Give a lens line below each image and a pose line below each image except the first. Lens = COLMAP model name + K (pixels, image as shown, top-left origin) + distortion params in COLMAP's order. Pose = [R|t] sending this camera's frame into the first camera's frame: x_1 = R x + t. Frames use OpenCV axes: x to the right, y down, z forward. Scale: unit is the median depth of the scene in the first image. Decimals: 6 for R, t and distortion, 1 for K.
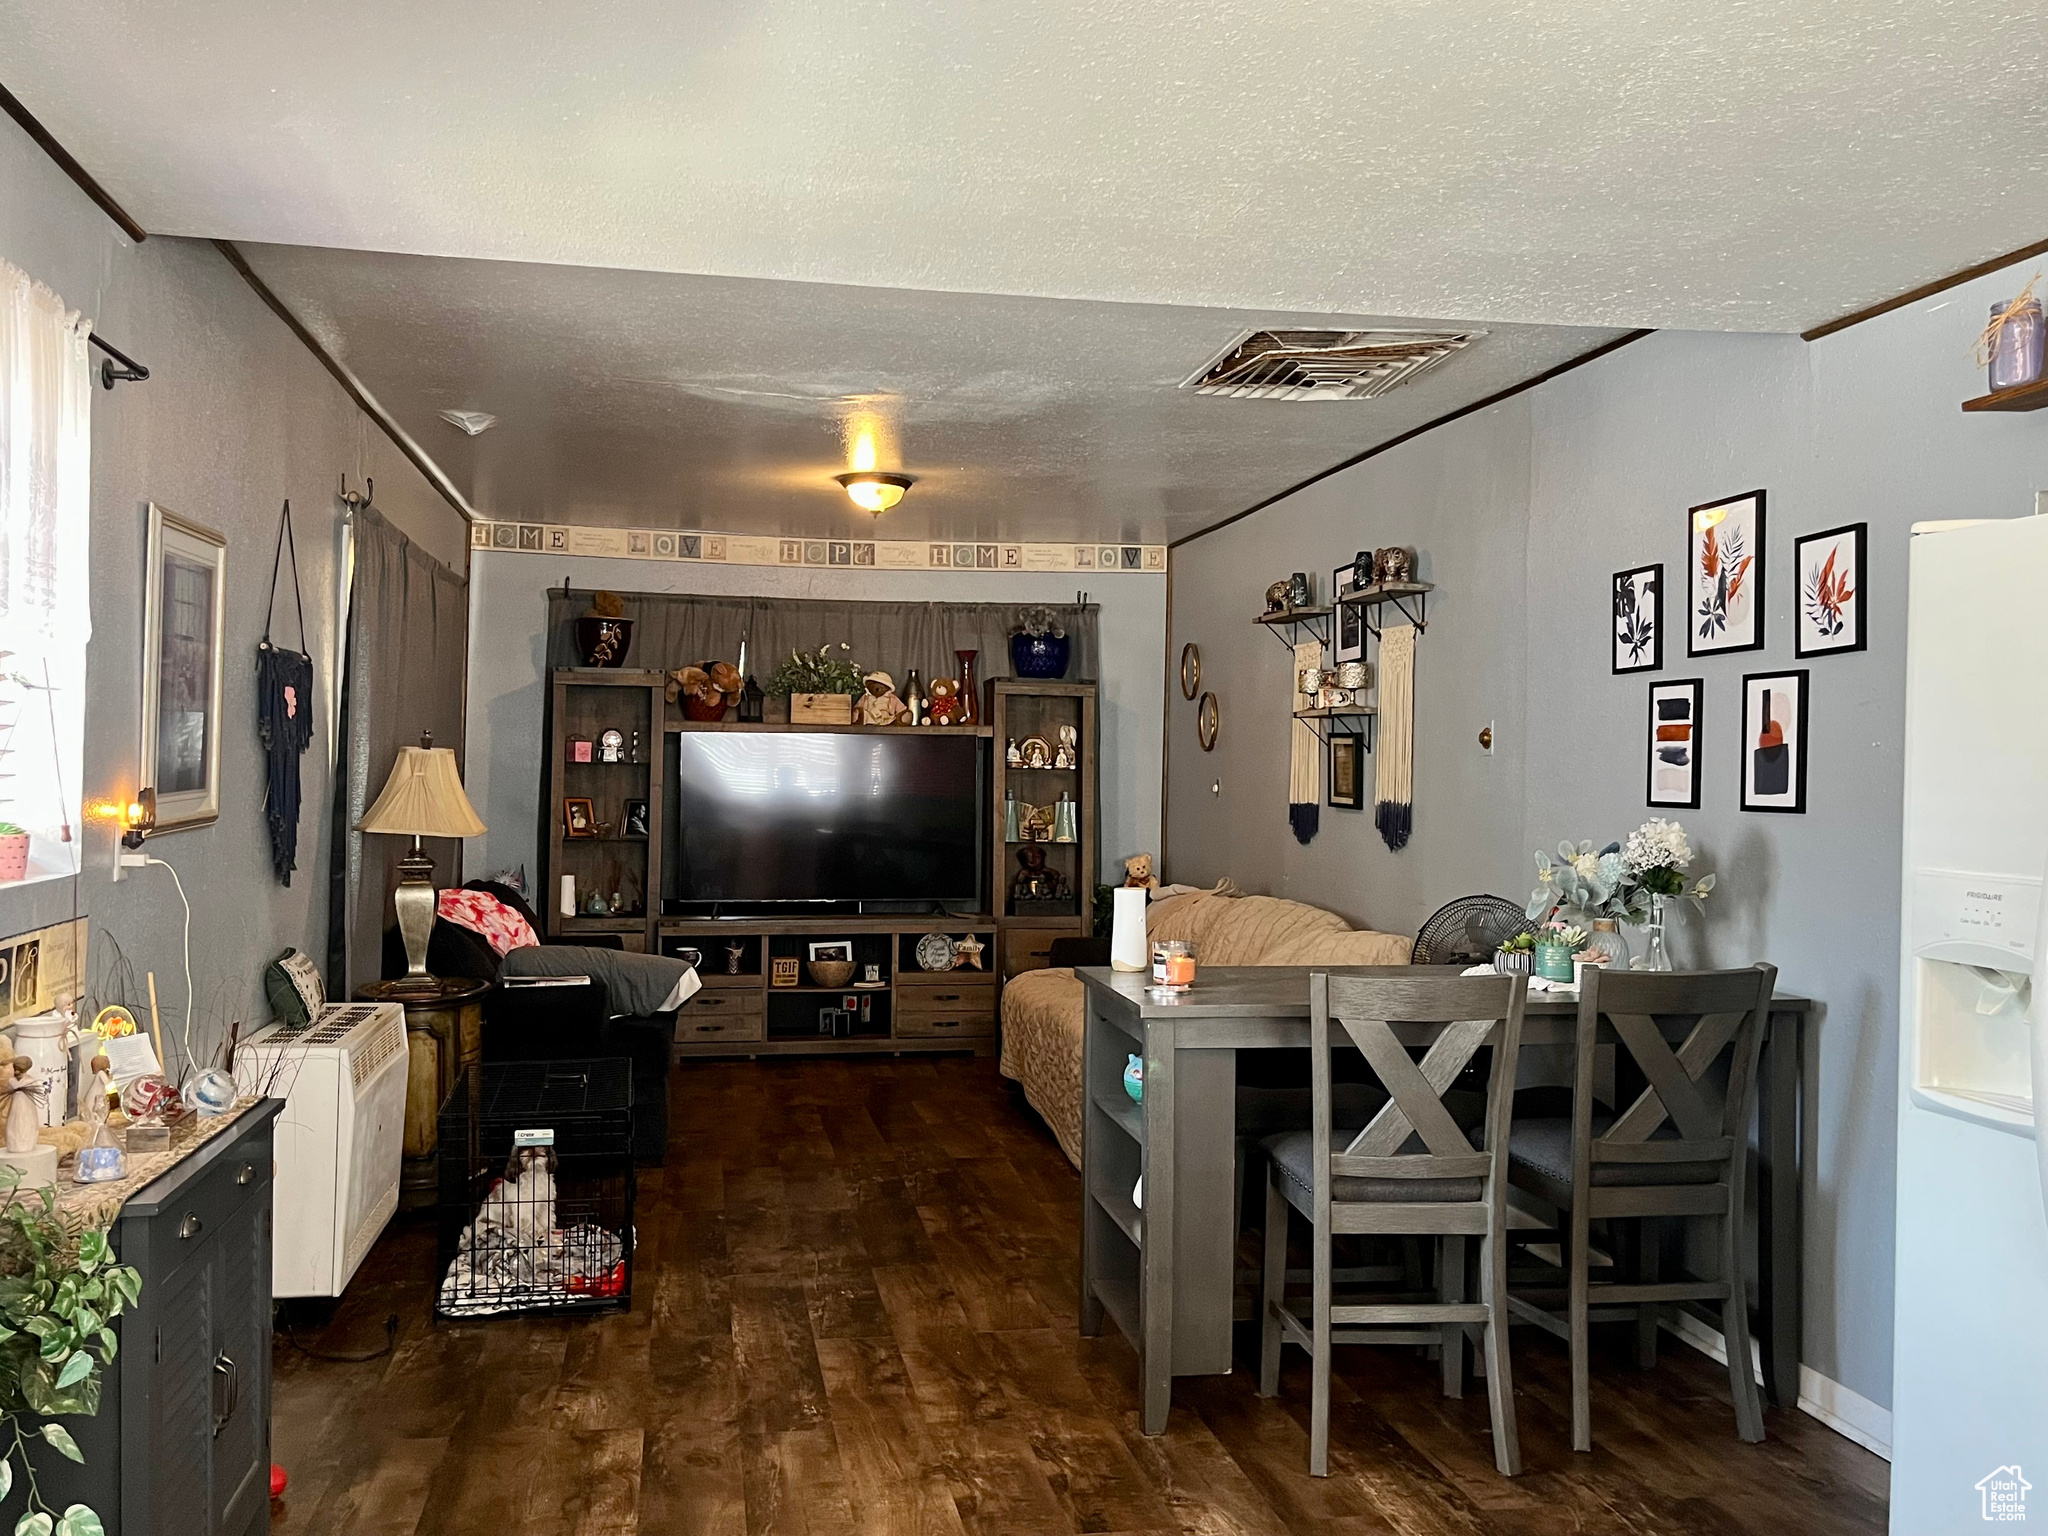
lens RADIAL K [[1767.8, 0, 1024.0], [0, 1767.8, 768.0], [0, 0, 1]] dist [0.055706, -0.010065]
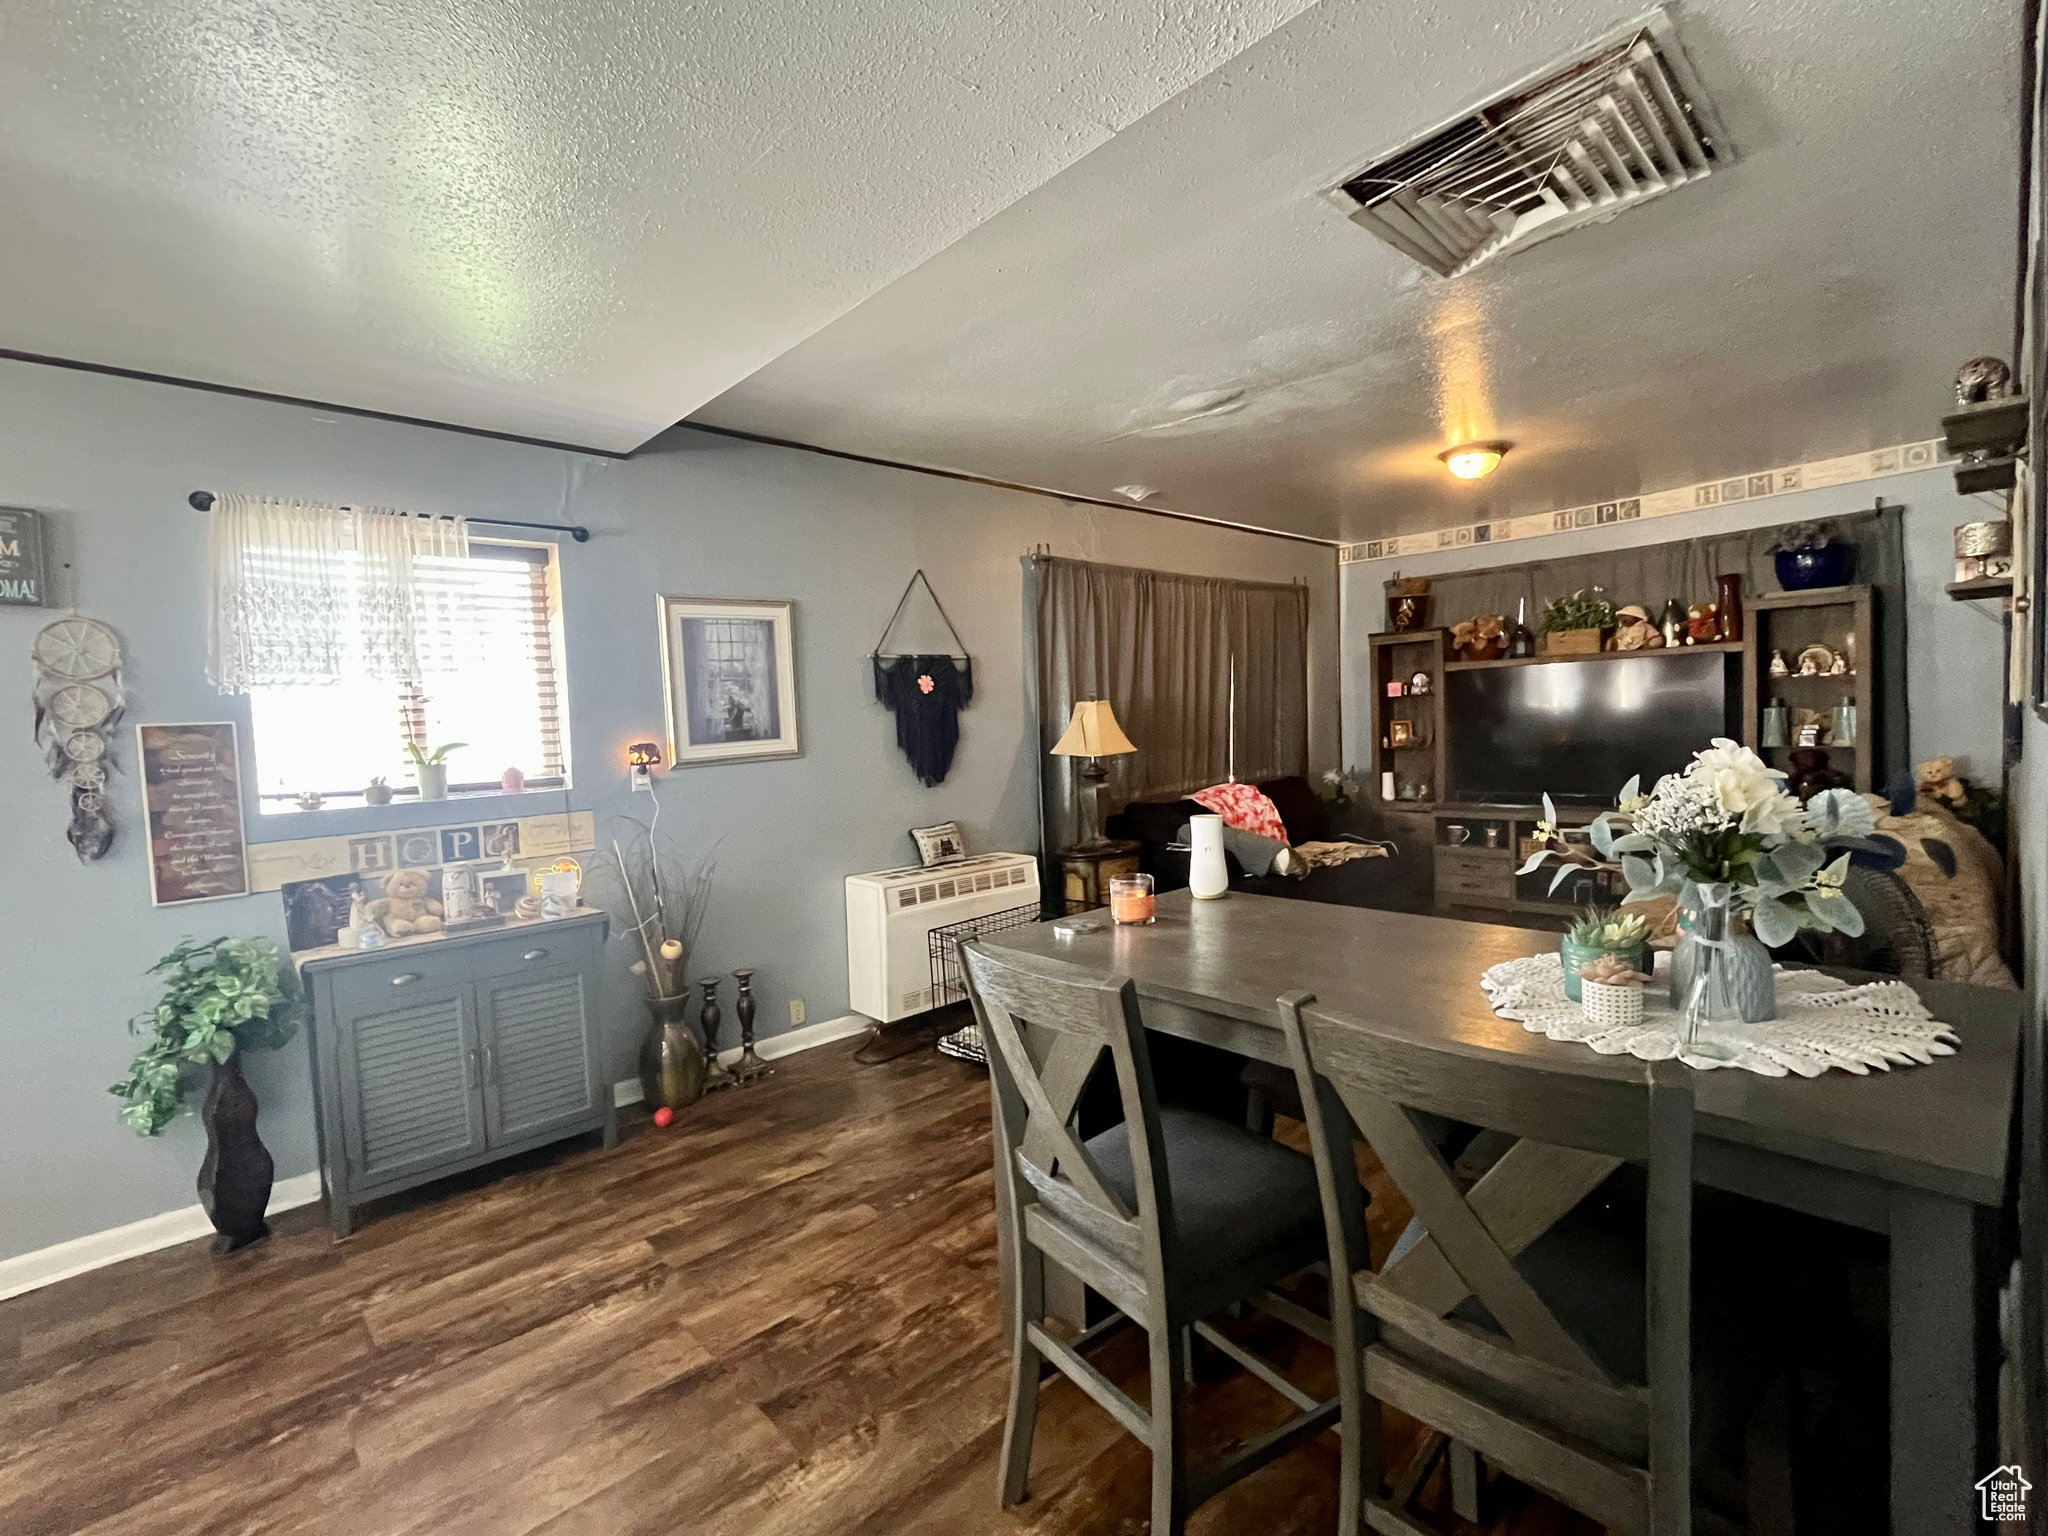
lens RADIAL K [[921.4, 0, 1037.9], [0, 921.4, 762.0], [0, 0, 1]] dist [-0.001202, -0.000310]
pose [[0.547364, 0.000995, -0.836894, 0.418257], [0.052415, 0.997995, 0.035468, 0.015206], [0.835252, -0.063280, 0.546214, 0.598897]]
